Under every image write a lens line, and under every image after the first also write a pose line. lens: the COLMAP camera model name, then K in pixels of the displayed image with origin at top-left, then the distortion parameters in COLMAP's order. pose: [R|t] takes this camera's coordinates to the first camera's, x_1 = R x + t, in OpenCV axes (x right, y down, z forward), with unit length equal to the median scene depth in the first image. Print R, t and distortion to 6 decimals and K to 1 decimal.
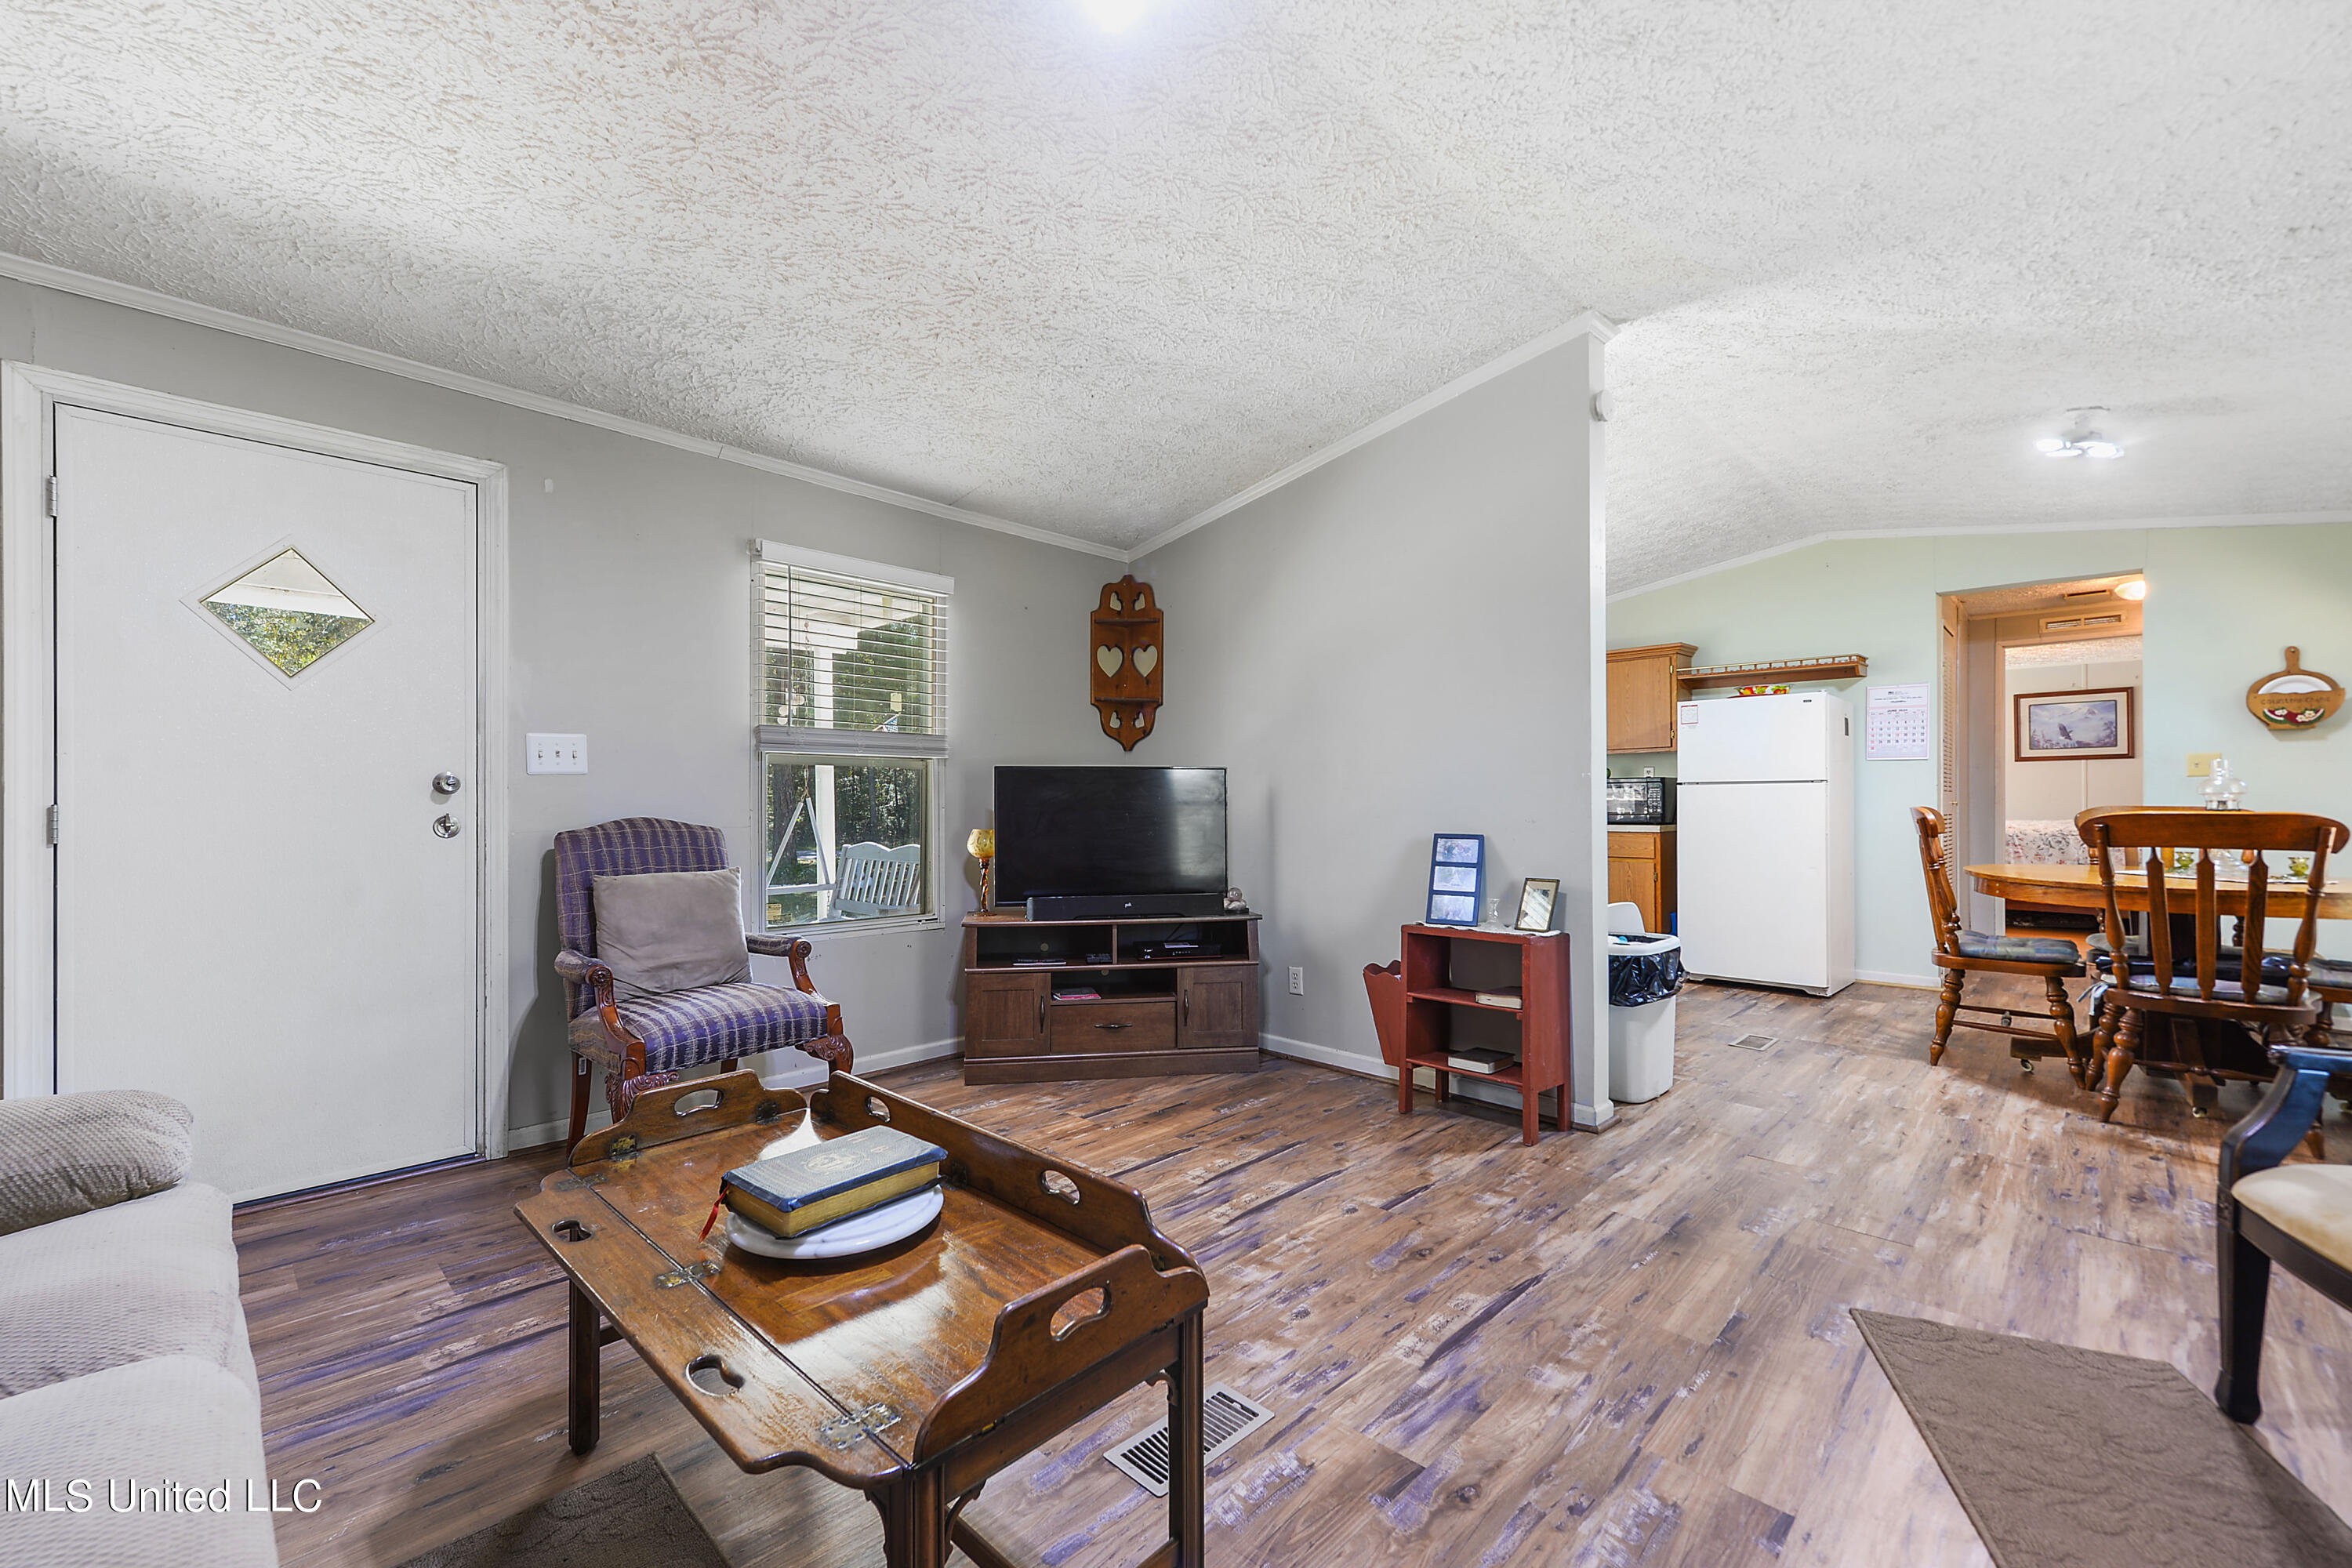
lens RADIAL K [[945.3, 0, 1172.9], [0, 945.3, 790.1], [0, 0, 1]] dist [0.008940, 0.000060]
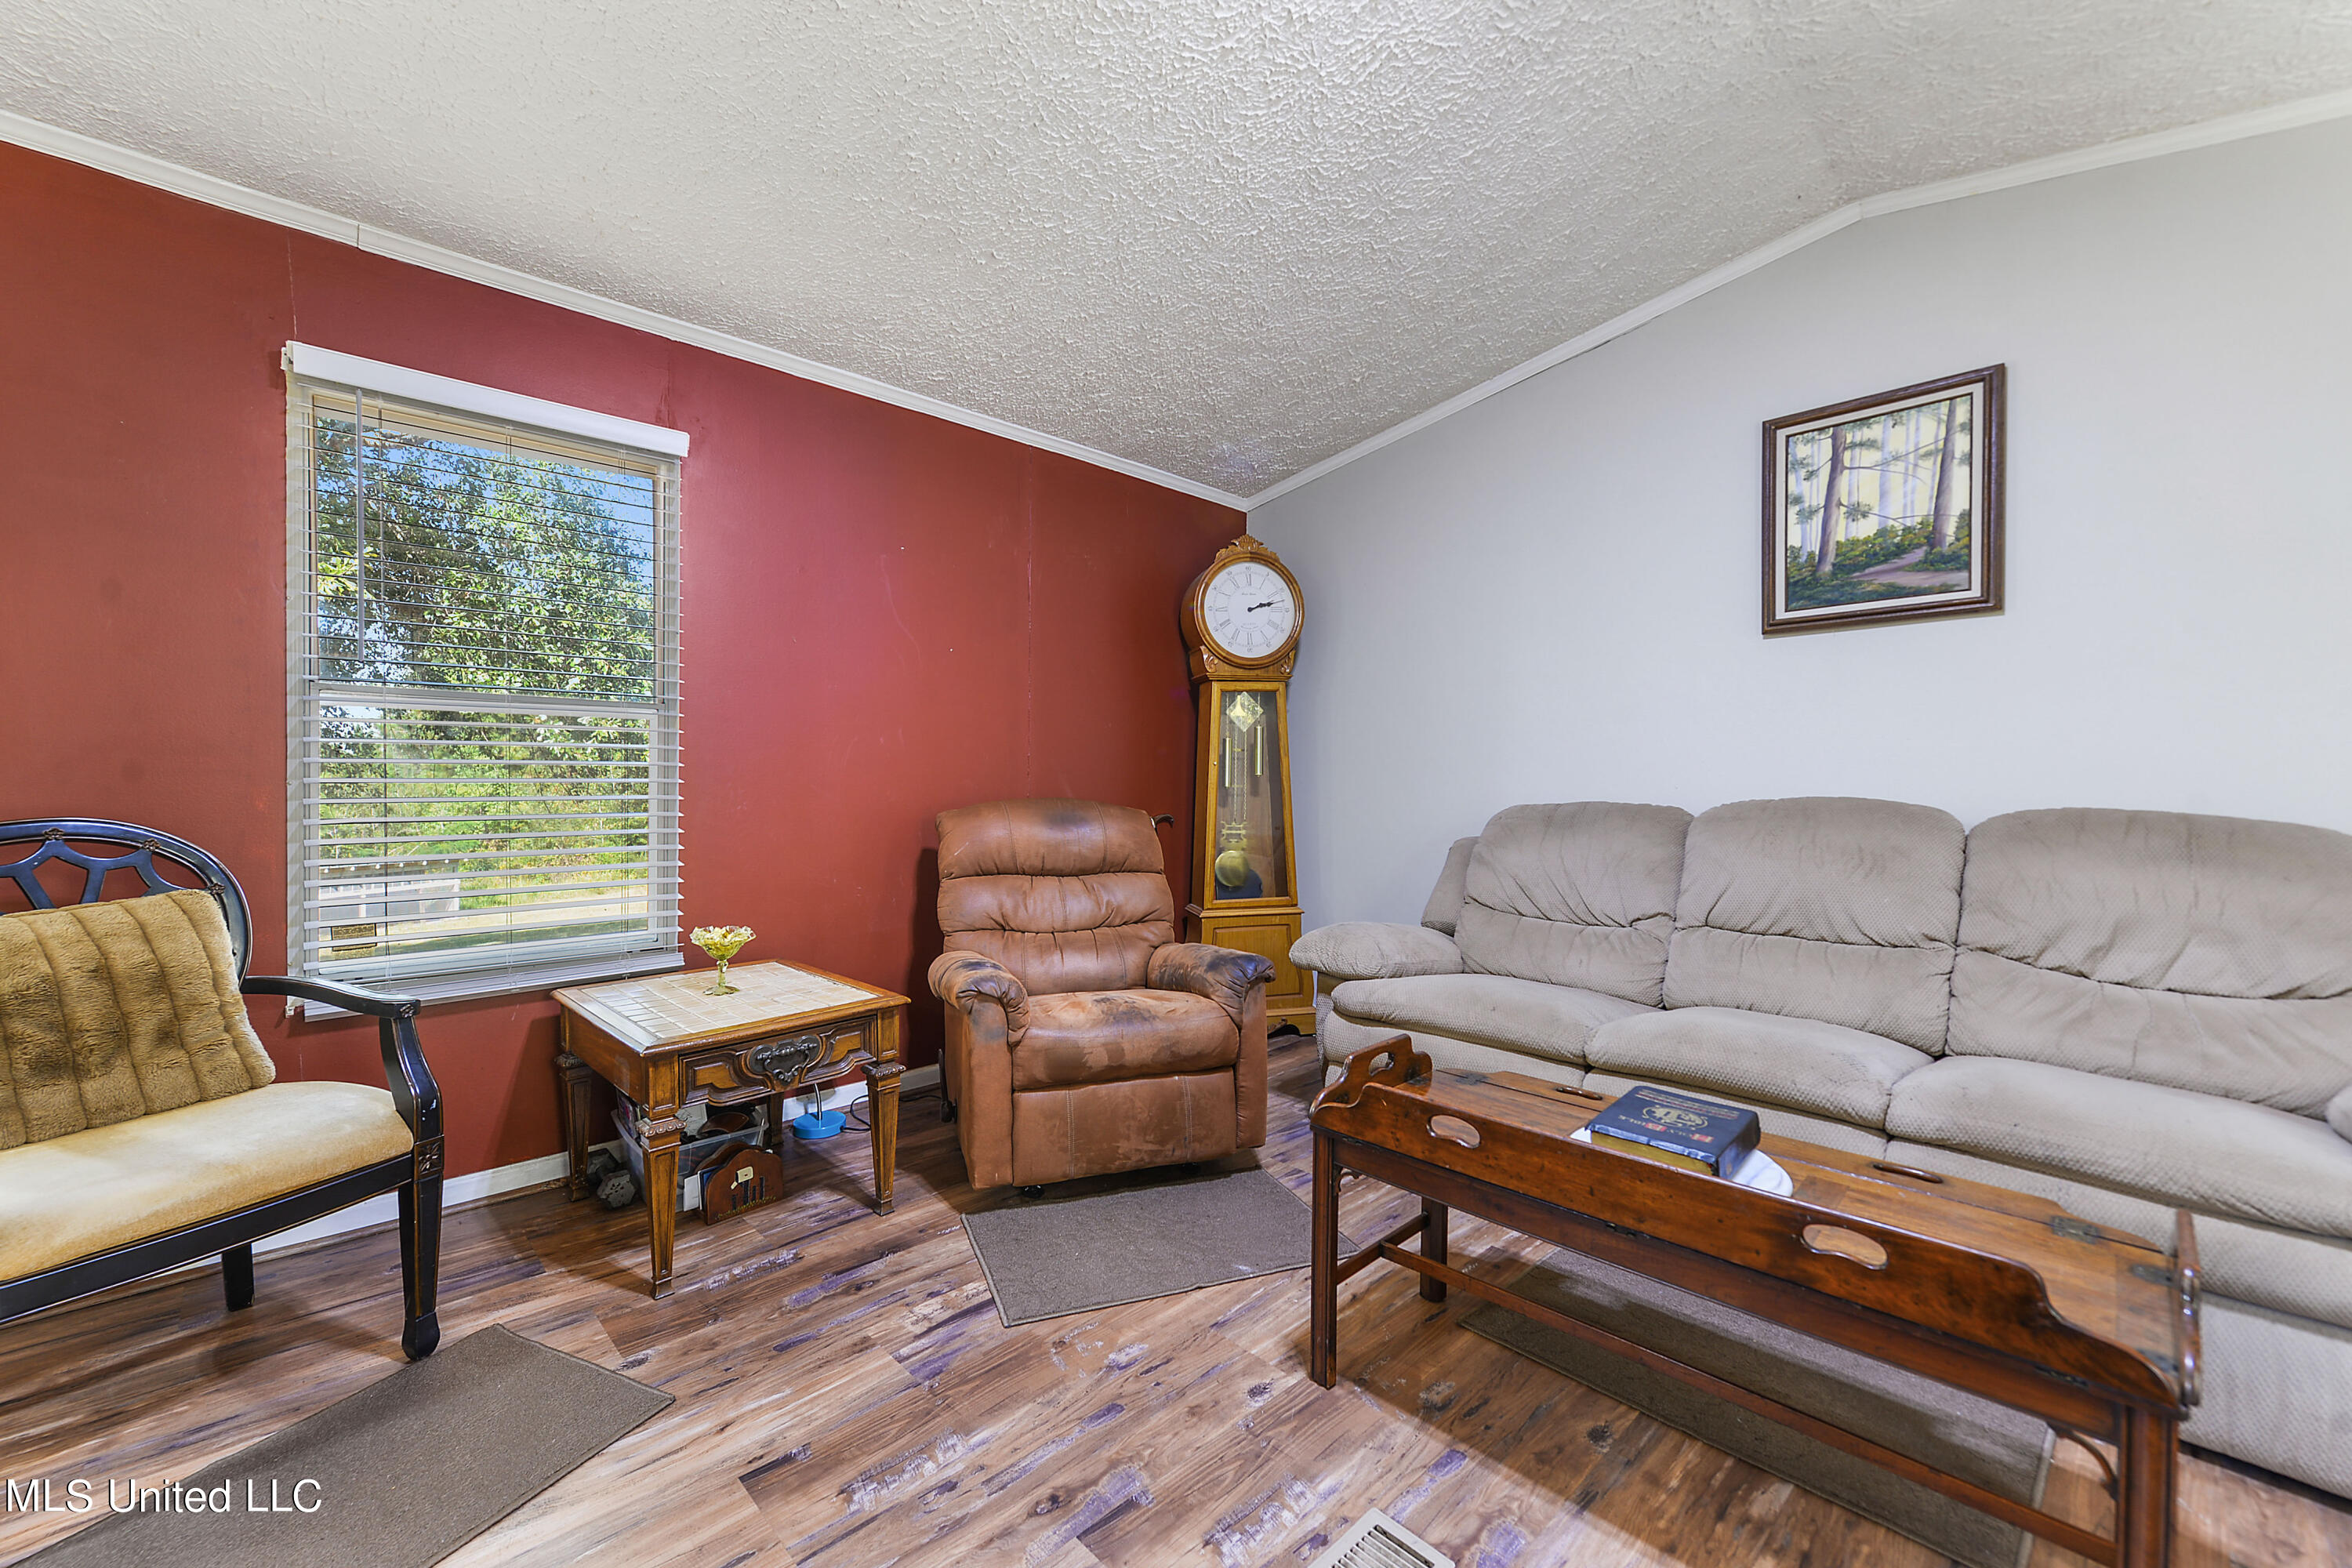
lens RADIAL K [[945.3, 0, 1163.6], [0, 945.3, 798.9], [0, 0, 1]] dist [0.008940, 0.000060]
pose [[-0.999093, -0.007350, 0.041952, 0.081497], [-0.006490, 0.999767, 0.020603, 0.008558], [-0.042094, 0.020313, -0.998907, 0.983829]]
